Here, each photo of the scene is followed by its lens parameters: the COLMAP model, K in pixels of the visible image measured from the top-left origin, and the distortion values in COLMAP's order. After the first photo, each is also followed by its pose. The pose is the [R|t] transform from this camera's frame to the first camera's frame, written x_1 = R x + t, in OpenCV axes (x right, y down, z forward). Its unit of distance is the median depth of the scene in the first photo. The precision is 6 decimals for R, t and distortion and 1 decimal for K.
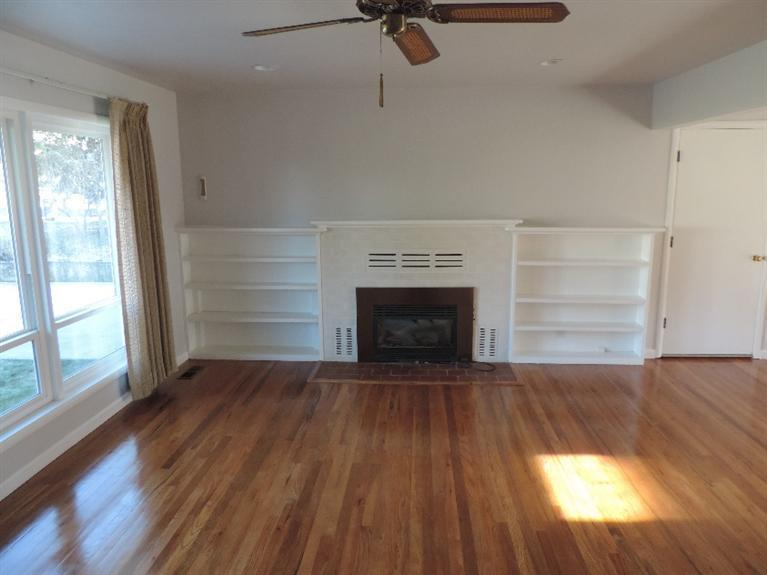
lens RADIAL K [[550.1, 0, 383.5], [0, 550.1, 287.5], [0, 0, 1]] dist [-0.003761, -0.007576]
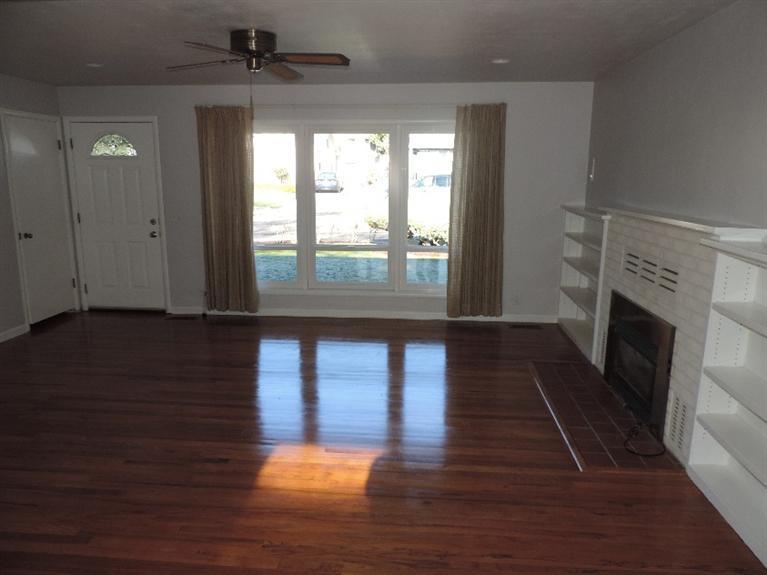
lens RADIAL K [[550.1, 0, 383.5], [0, 550.1, 287.5], [0, 0, 1]] dist [-0.003761, -0.007576]
pose [[0.002265, 0.211958, -0.977276, 0.787875], [-0.197159, 0.958191, 0.207362, -0.112118], [0.980369, 0.192209, 0.043960, 0.643525]]
